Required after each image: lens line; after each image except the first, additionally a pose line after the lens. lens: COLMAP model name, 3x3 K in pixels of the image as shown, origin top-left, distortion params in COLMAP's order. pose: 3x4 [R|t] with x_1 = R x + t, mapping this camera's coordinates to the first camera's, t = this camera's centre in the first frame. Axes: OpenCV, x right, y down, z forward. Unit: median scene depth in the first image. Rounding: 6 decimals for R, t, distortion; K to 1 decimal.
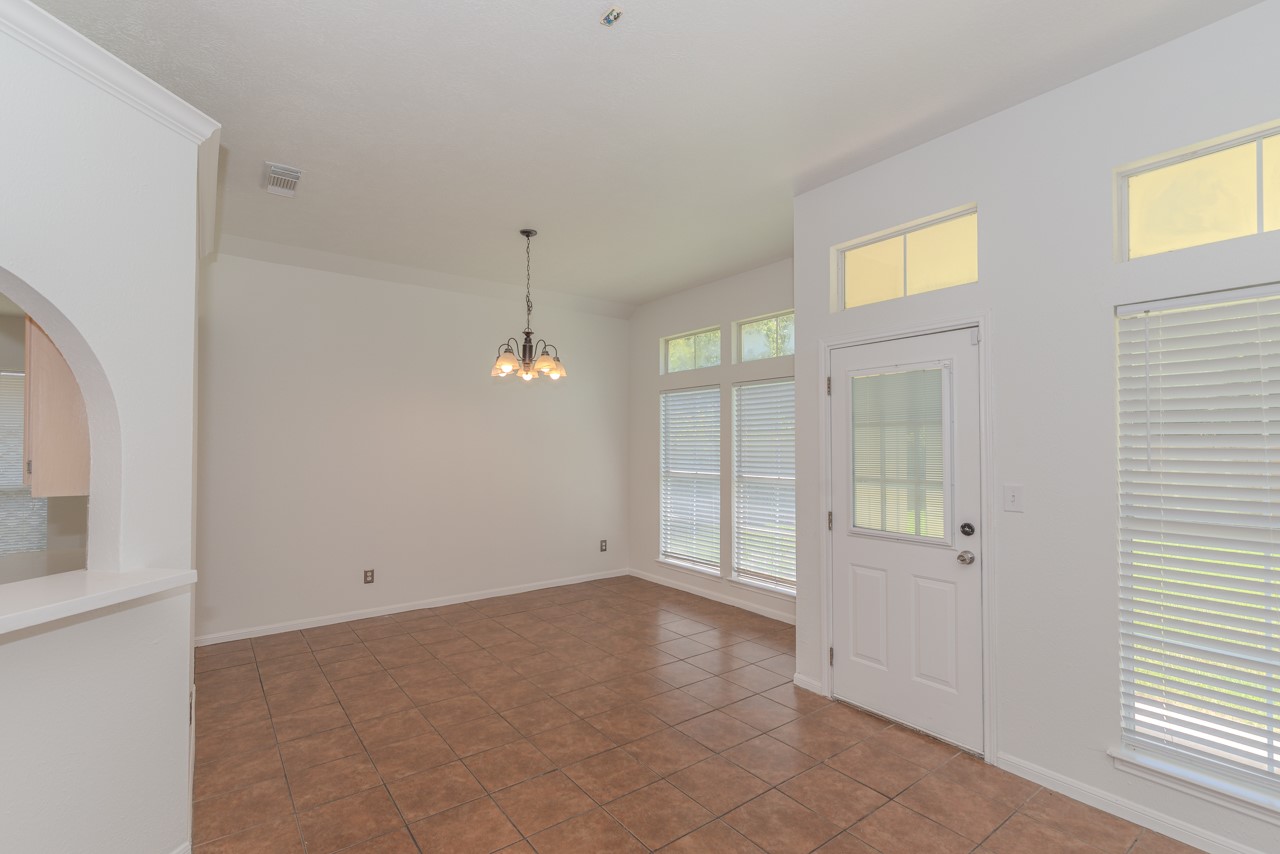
lens RADIAL K [[577.4, 0, 617.6], [0, 577.4, 435.3], [0, 0, 1]] dist [0.001659, -0.000078]
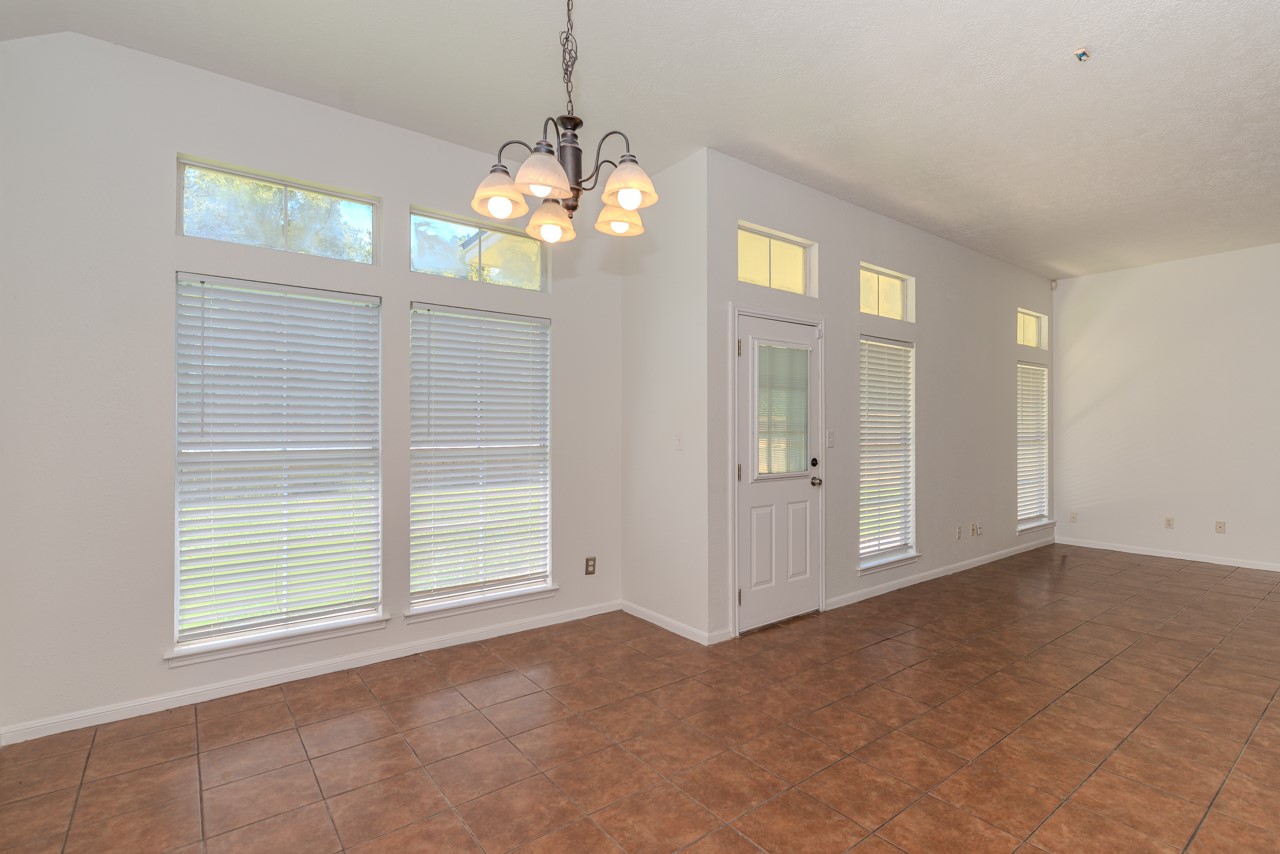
lens RADIAL K [[620.8, 0, 693.7], [0, 620.8, 425.5], [0, 0, 1]] dist [-0.001374, -0.000569]
pose [[-0.075021, 0.003128, 0.997177, -0.690820], [-0.017844, 0.999831, -0.004479, 0.058626], [-0.997022, -0.018130, -0.074952, 1.032321]]
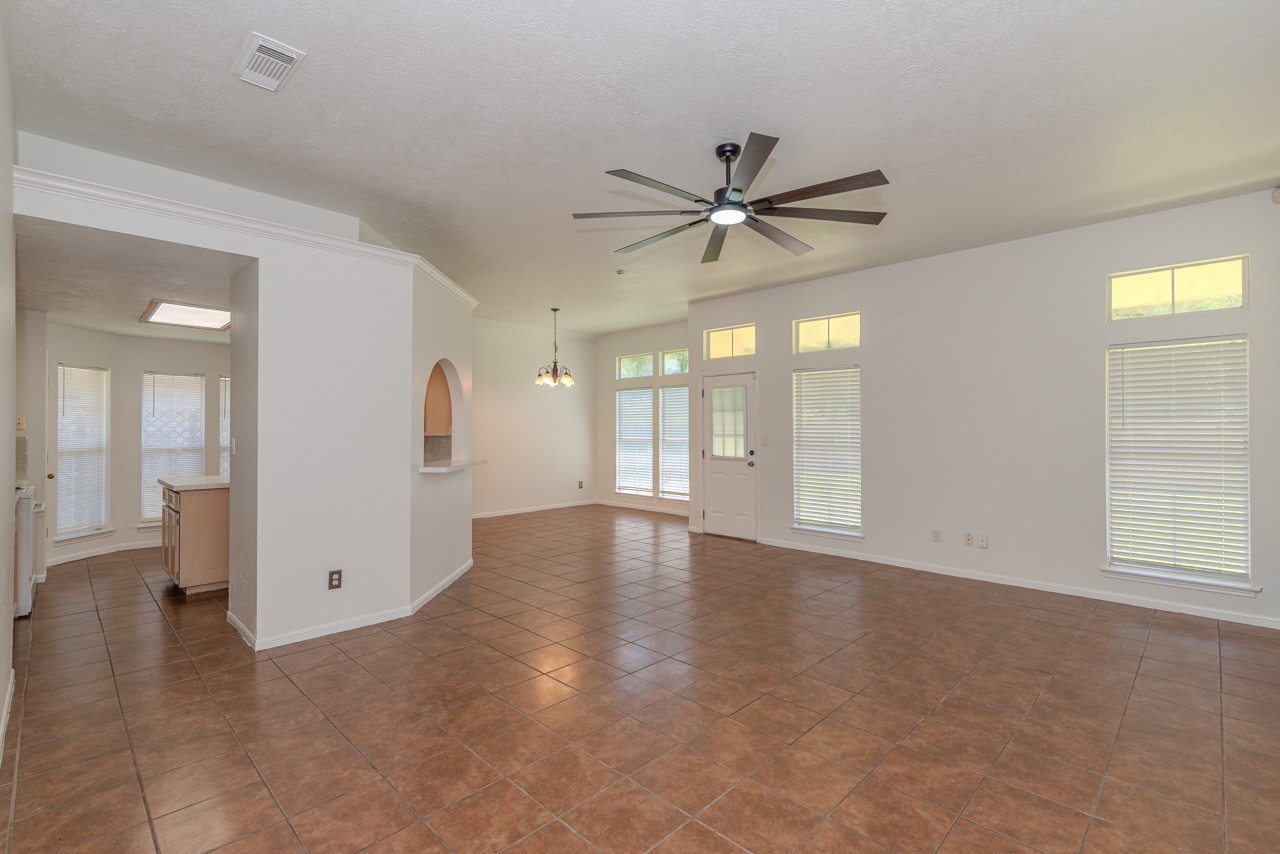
lens RADIAL K [[577.5, 0, 637.1], [0, 577.5, 424.0], [0, 0, 1]] dist [-0.000983, -0.000439]
pose [[0.986846, -0.000640, 0.161660, -0.214895], [-0.000969, 0.999951, 0.009876, 0.008892], [-0.161658, -0.009903, 0.986797, -1.018339]]
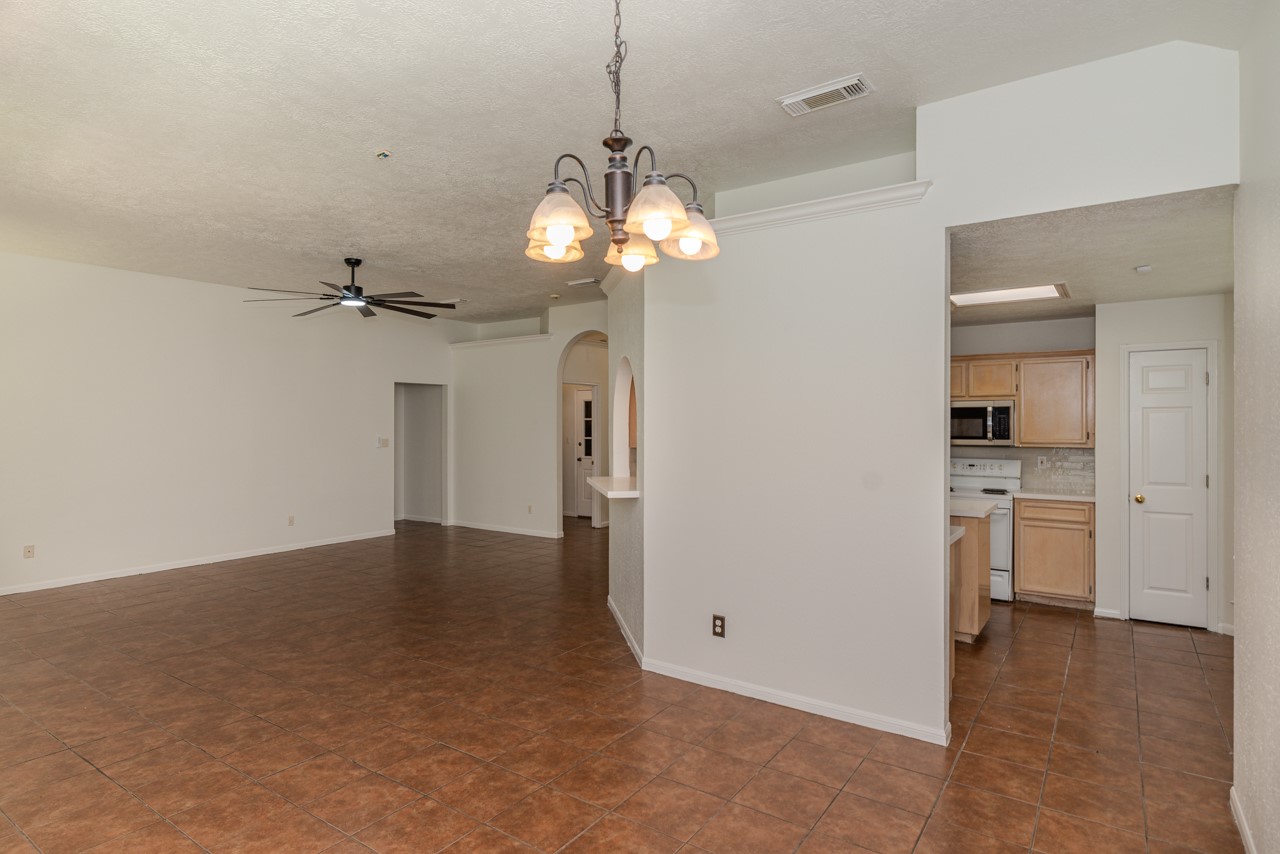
lens RADIAL K [[687.0, 0, 628.3], [0, 687.0, 421.4], [0, 0, 1]] dist [0.003414, -0.000036]
pose [[-0.942602, -0.002012, -0.333913, -0.007965], [0.005127, 0.999777, -0.020497, 0.021241], [0.333880, -0.021032, -0.942381, 1.577245]]
